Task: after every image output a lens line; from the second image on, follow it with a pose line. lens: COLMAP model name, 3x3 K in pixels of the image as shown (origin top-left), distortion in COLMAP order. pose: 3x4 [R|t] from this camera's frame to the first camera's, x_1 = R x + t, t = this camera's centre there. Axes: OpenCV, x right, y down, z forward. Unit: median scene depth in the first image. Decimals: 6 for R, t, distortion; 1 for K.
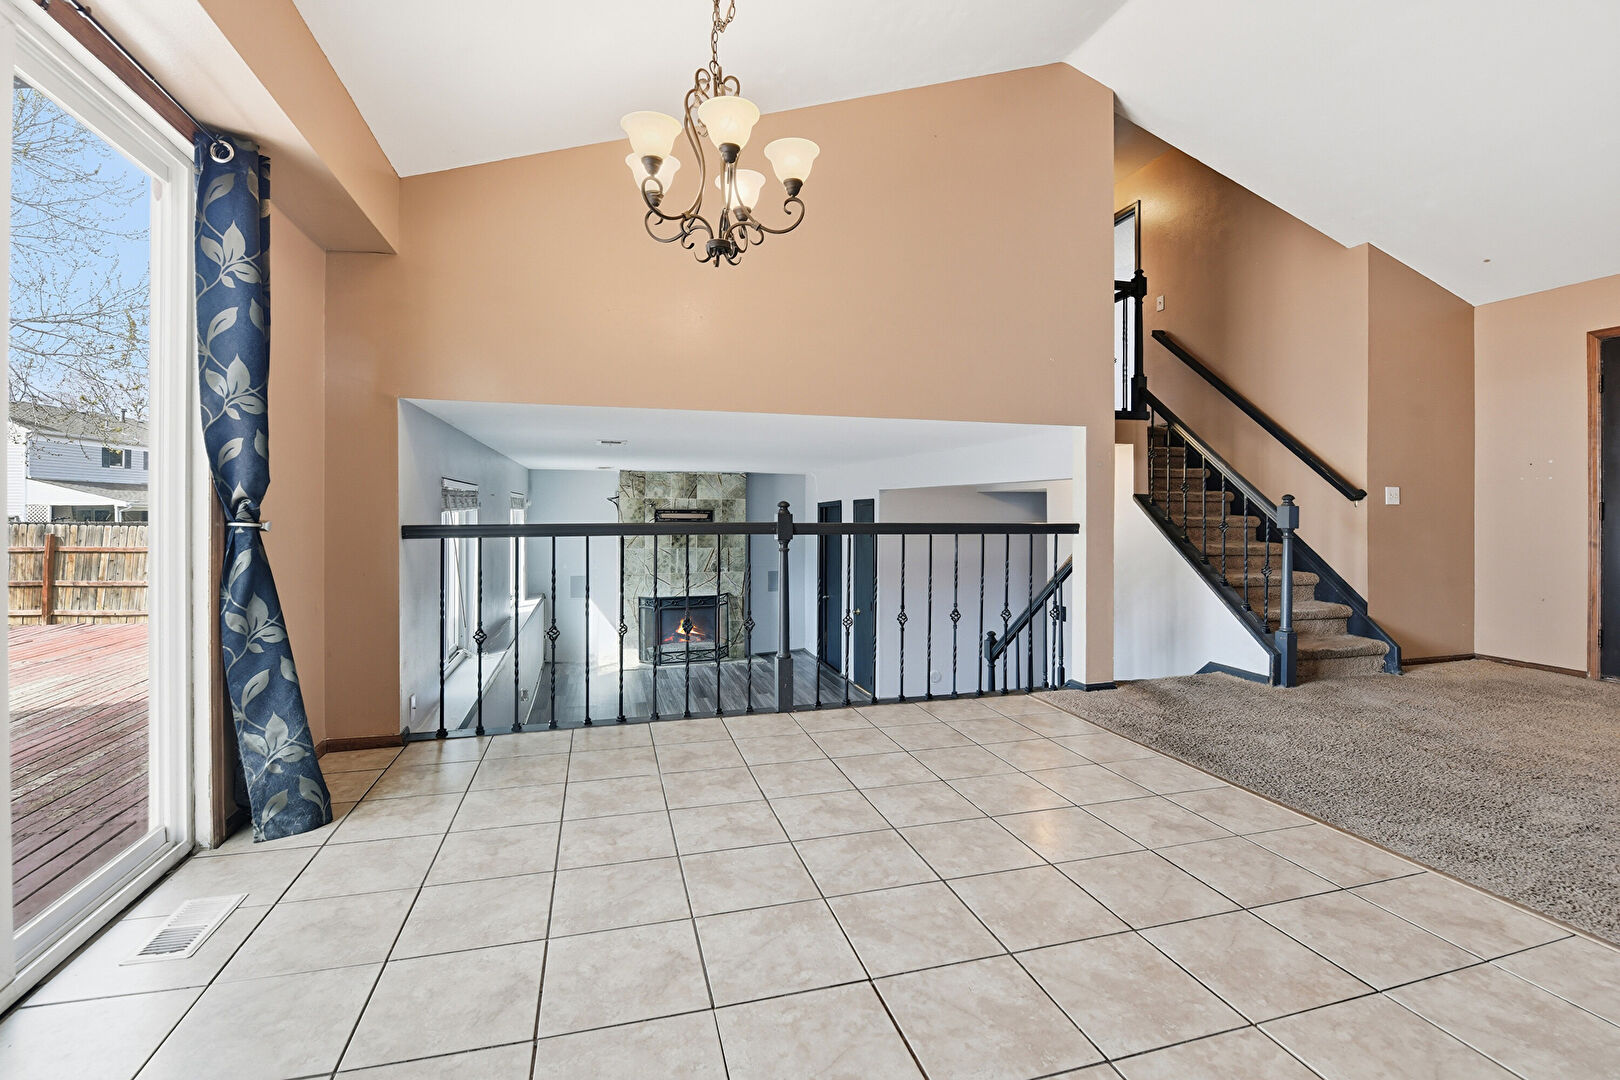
lens RADIAL K [[729.6, 0, 813.8], [0, 729.6, 508.3], [0, 0, 1]] dist [0.000315, -0.011279]
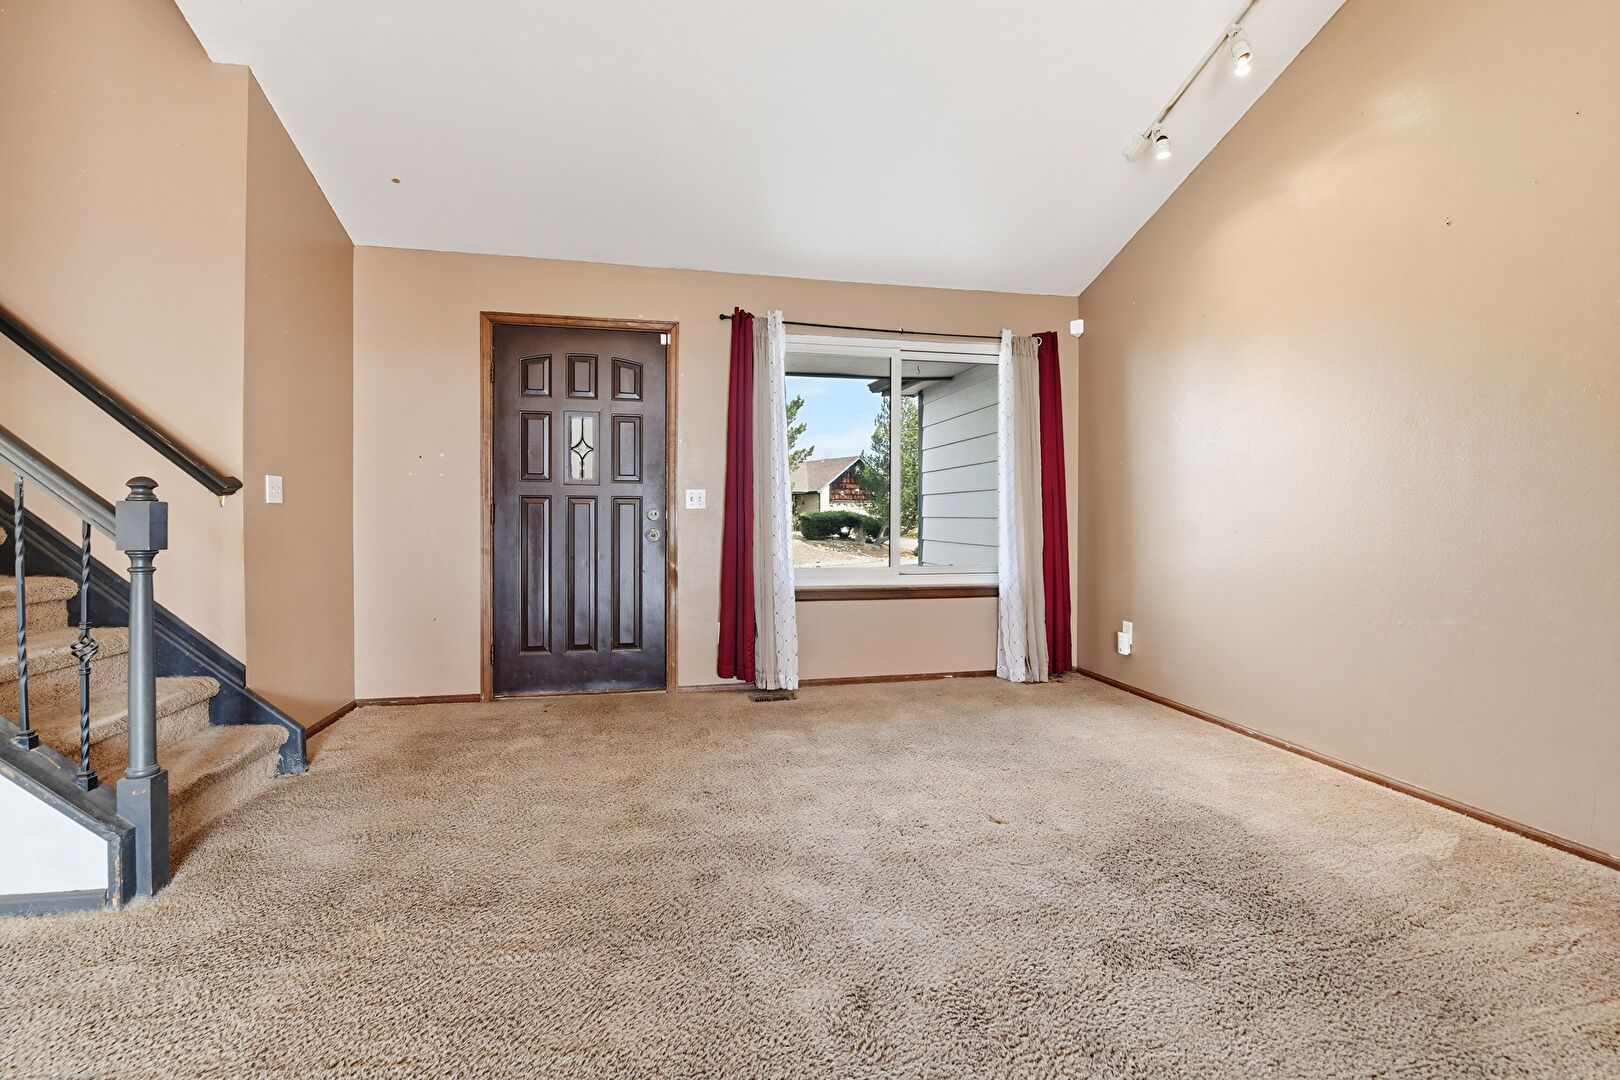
lens RADIAL K [[715.1, 0, 811.2], [0, 715.1, 528.9], [0, 0, 1]] dist [0.000264, -0.011266]
pose [[0.083608, -0.019446, 0.996309, 0.231207], [-0.004543, 0.999792, 0.019895, 0.002399], [-0.996488, -0.006189, 0.083502, 0.520703]]
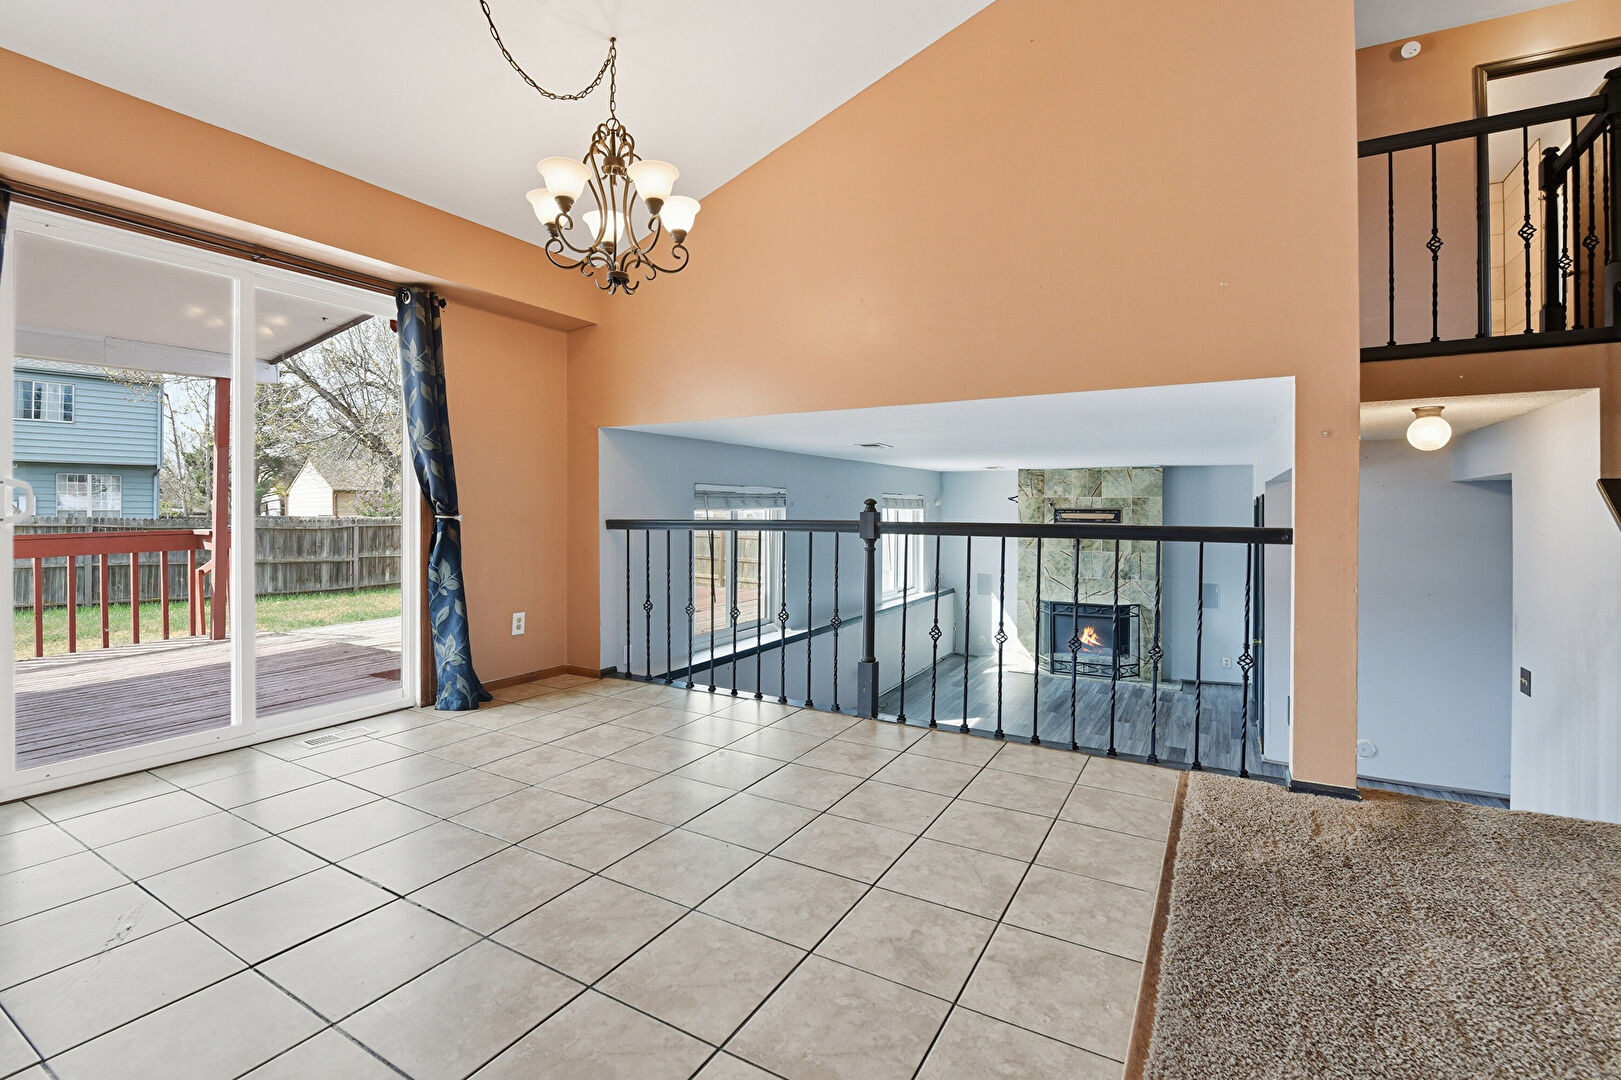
lens RADIAL K [[724.3, 0, 806.8], [0, 724.3, 517.3], [0, 0, 1]] dist [-0.000175, -0.011680]
pose [[0.688442, 0.006689, -0.725261, 0.500399], [0.001471, 0.999943, 0.010620, 0.003737], [0.725290, -0.008378, 0.688392, 0.240893]]
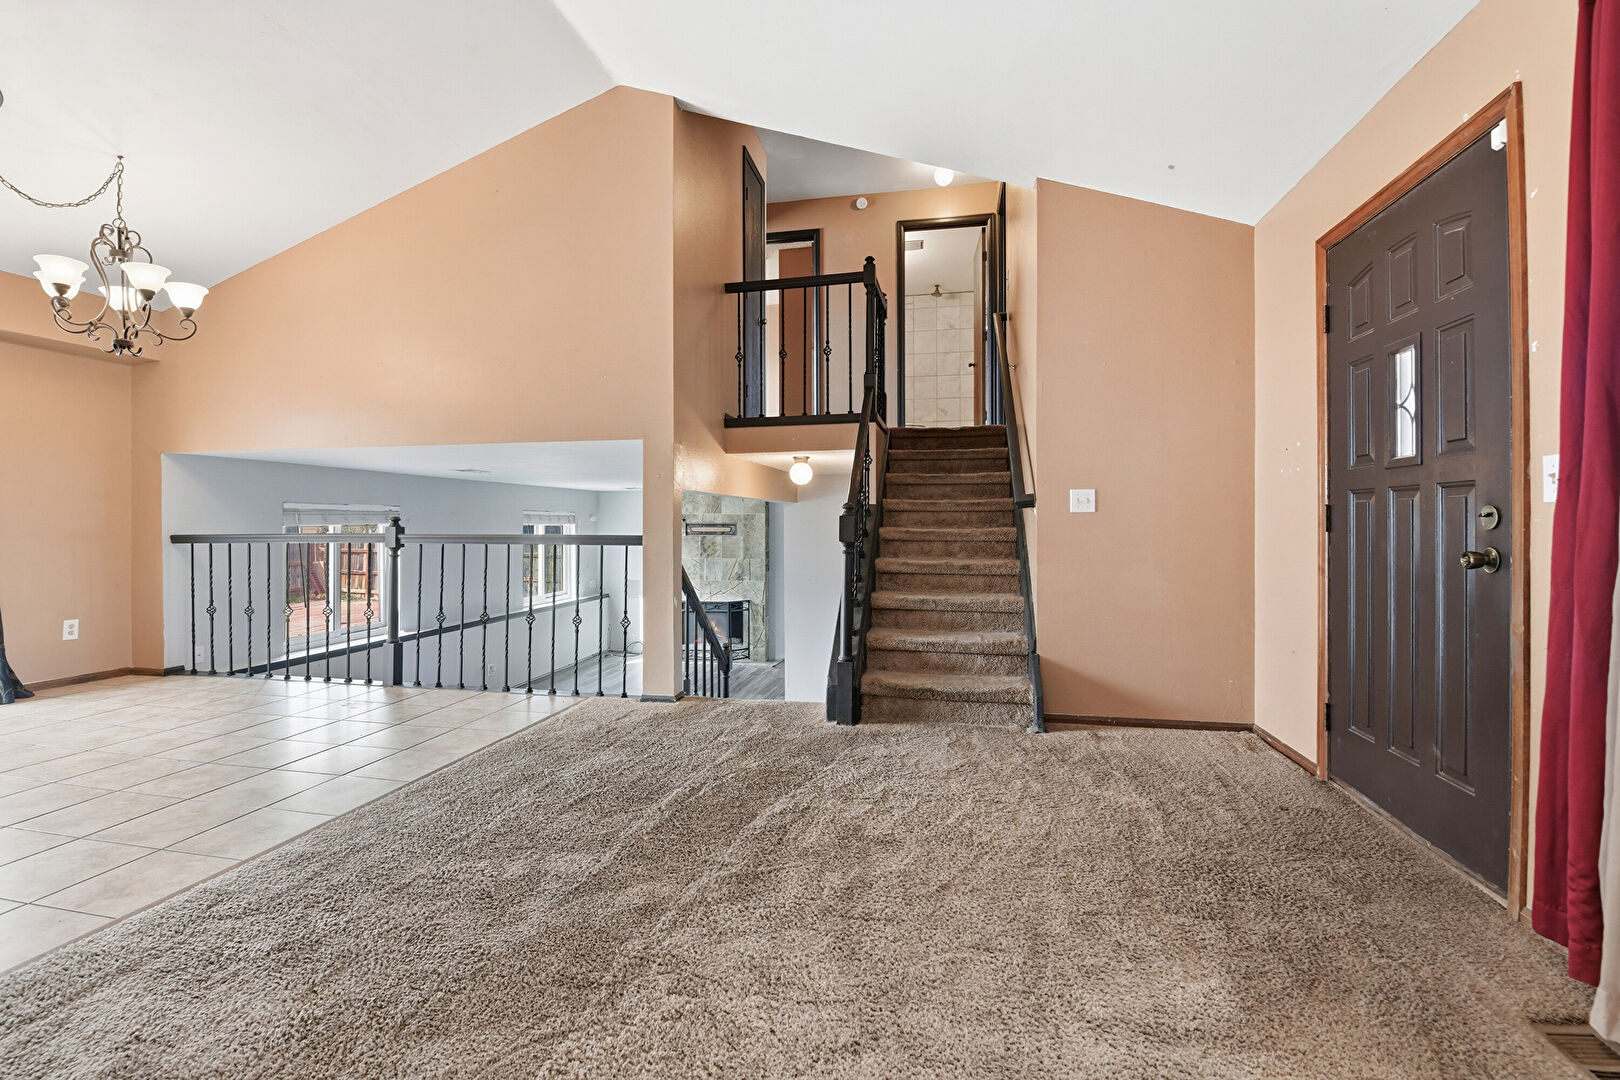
lens RADIAL K [[715.1, 0, 811.2], [0, 715.1, 528.9], [0, 0, 1]] dist [0.000264, -0.011266]
pose [[0.884091, -0.001188, -0.467314, 0.974961], [0.005499, 0.999954, 0.007863, 0.004741], [0.467283, -0.009521, 0.884057, 0.219445]]
